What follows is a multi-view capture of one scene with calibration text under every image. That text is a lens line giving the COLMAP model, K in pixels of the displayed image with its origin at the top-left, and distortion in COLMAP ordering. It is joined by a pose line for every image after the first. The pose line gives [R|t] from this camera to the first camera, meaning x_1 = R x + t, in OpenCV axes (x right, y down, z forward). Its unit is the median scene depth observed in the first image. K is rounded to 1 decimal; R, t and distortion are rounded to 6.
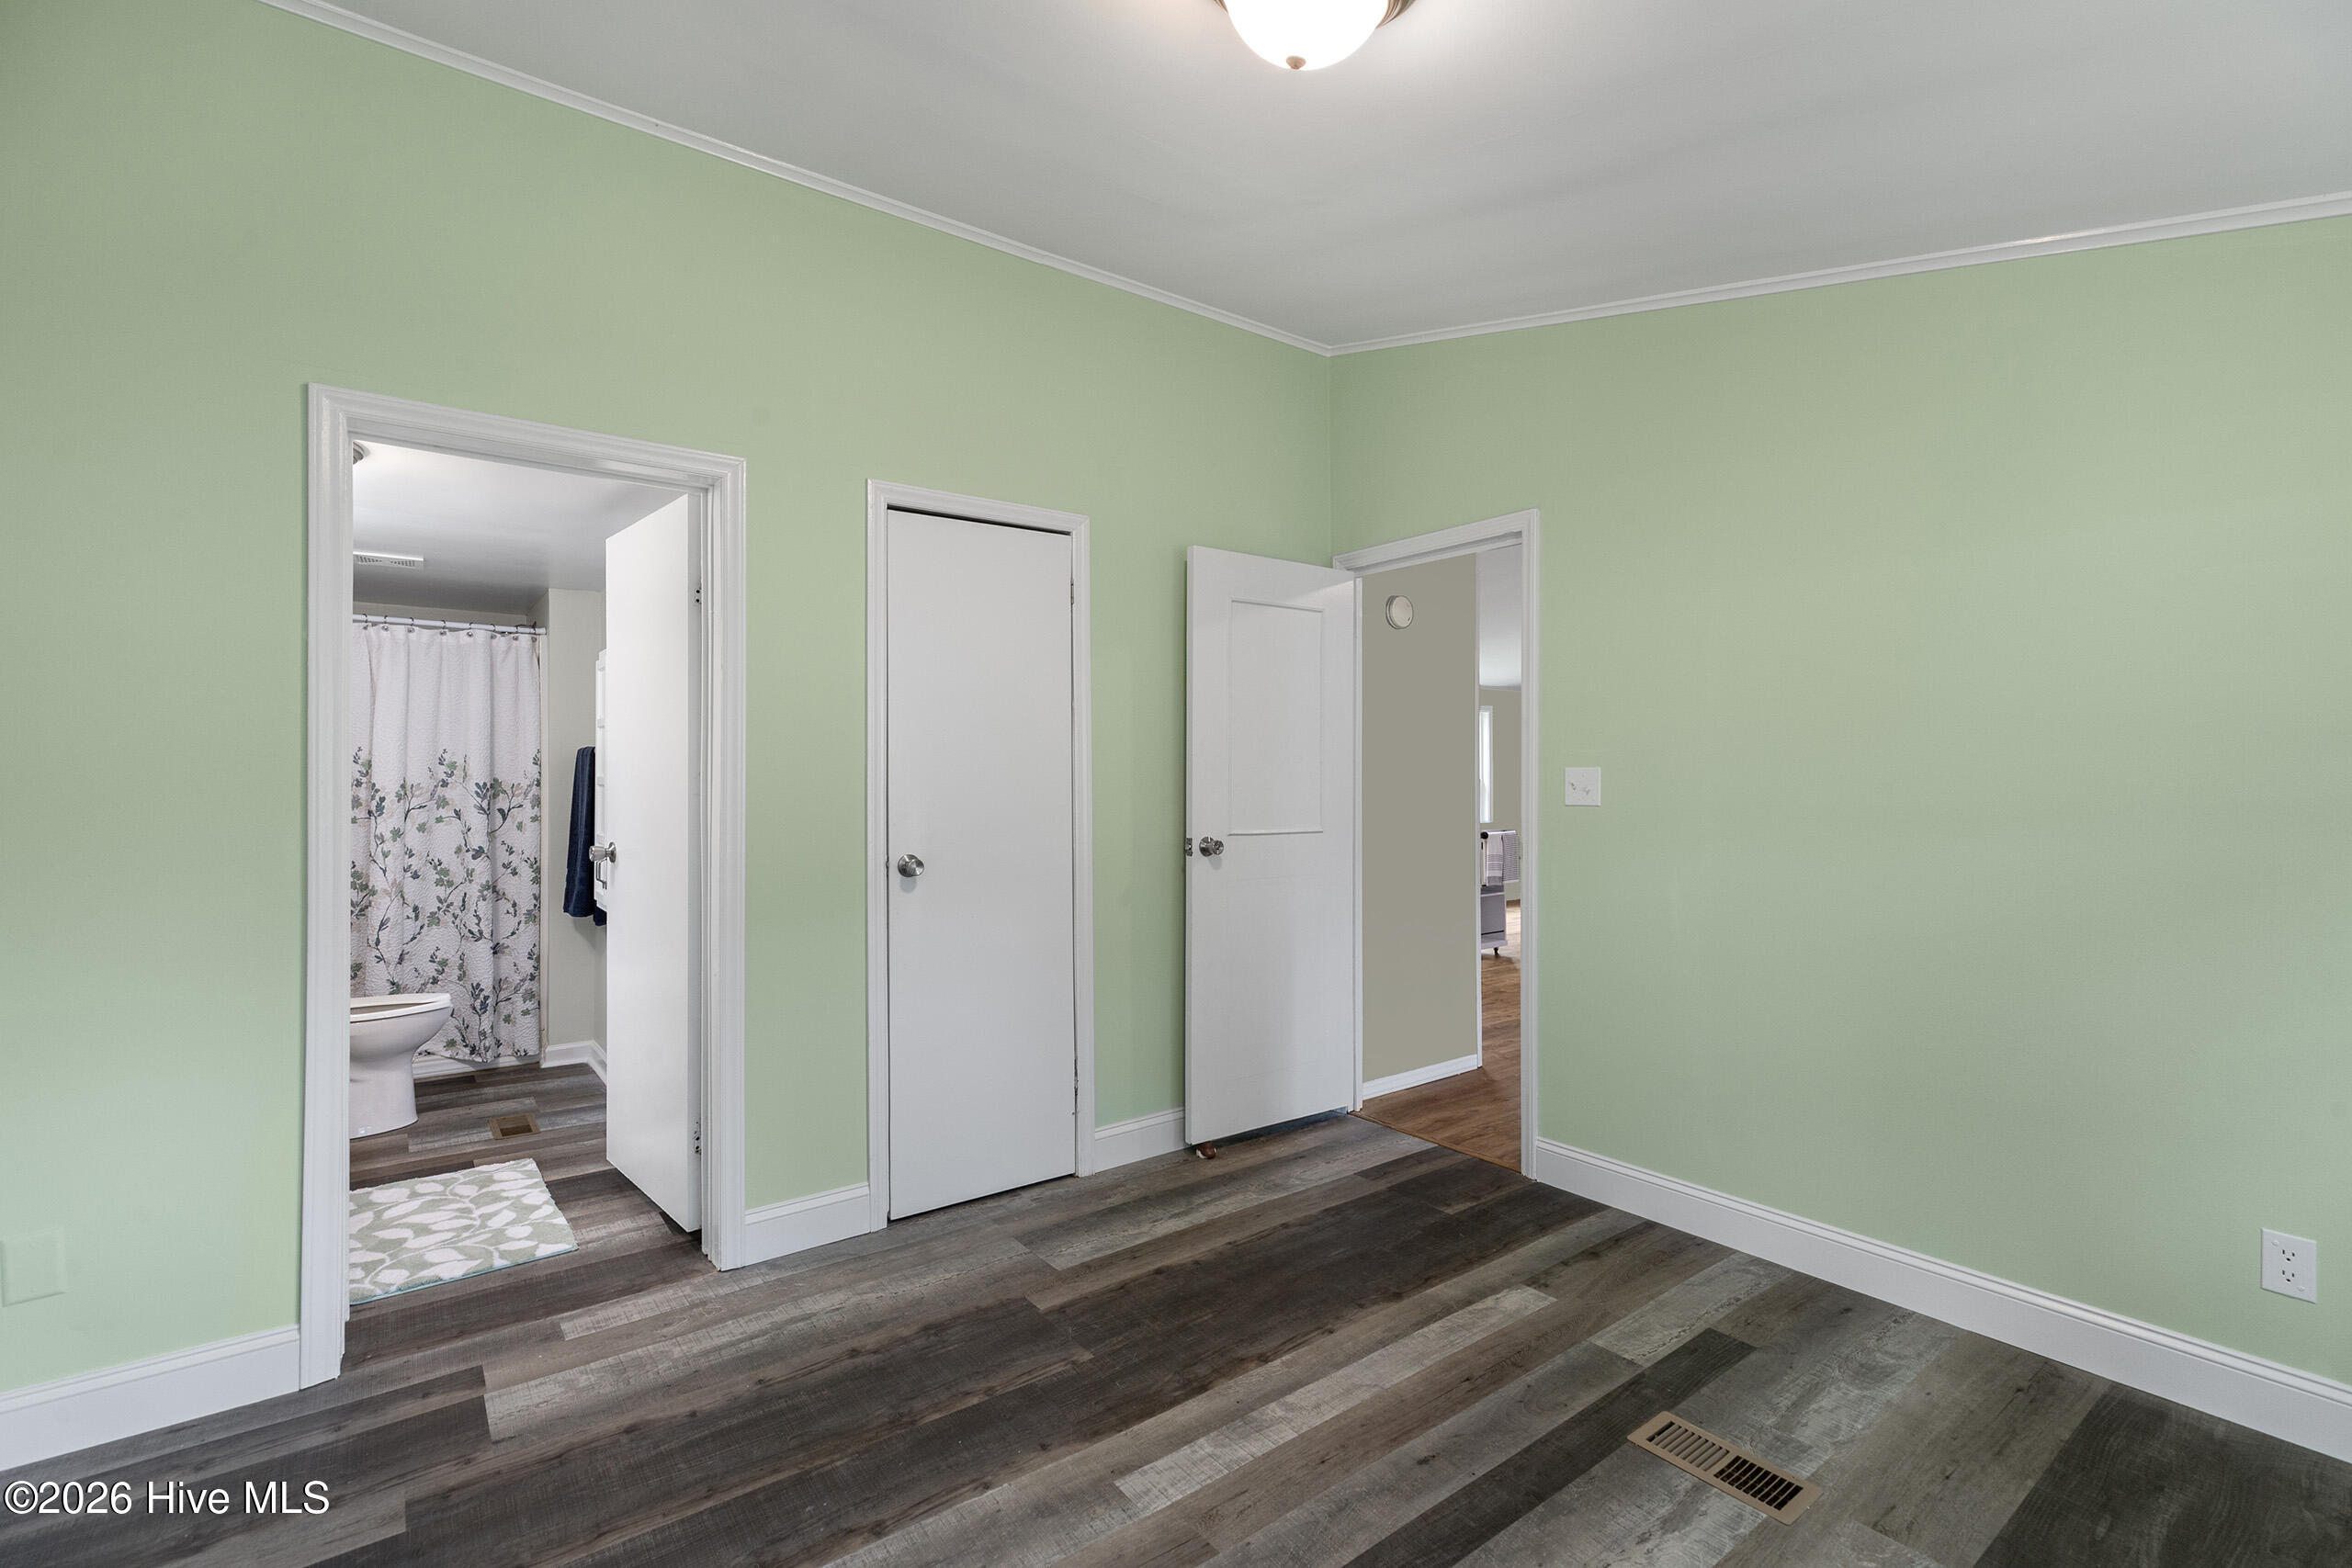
lens RADIAL K [[1051.8, 0, 1185.5], [0, 1051.8, 765.2], [0, 0, 1]] dist [0.004677, -0.000779]
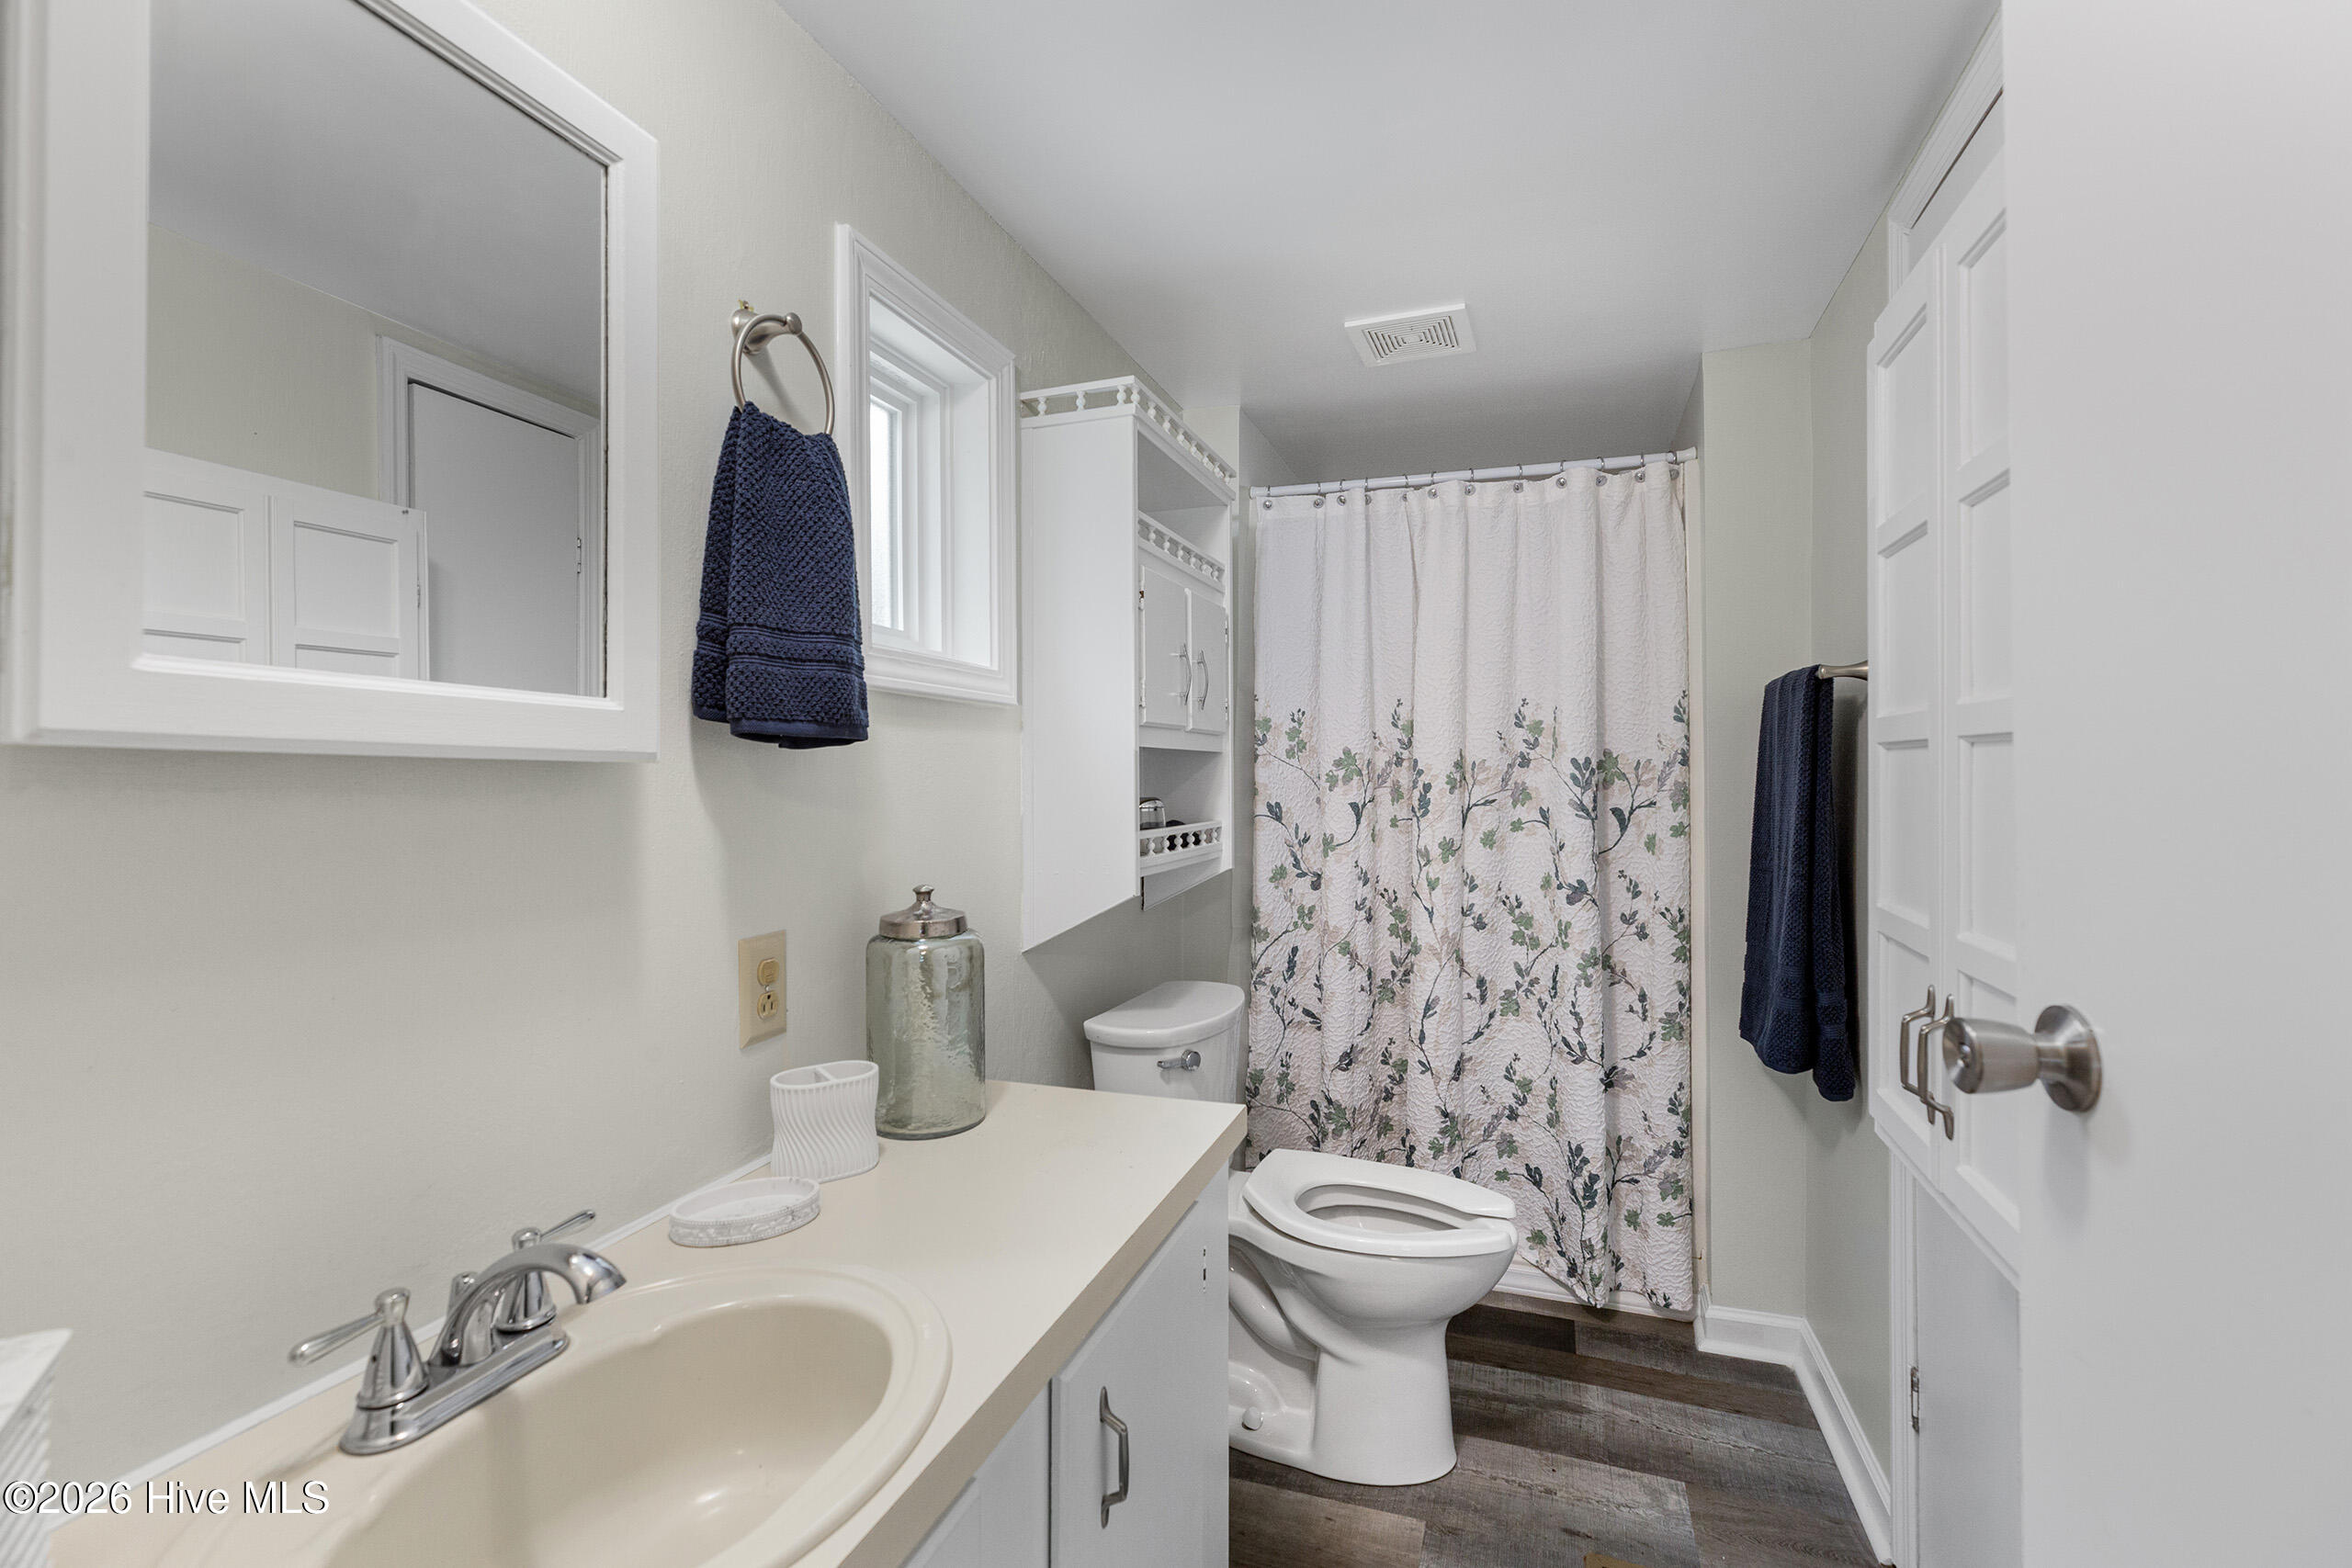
lens RADIAL K [[1051.8, 0, 1170.4], [0, 1051.8, 775.7], [0, 0, 1]] dist [0.004677, -0.000779]
pose [[0.541634, -0.001197, -0.840613, -0.339369], [0.012543, 0.999899, 0.006657, 0.019364], [0.840521, -0.014150, 0.541595, 0.545103]]
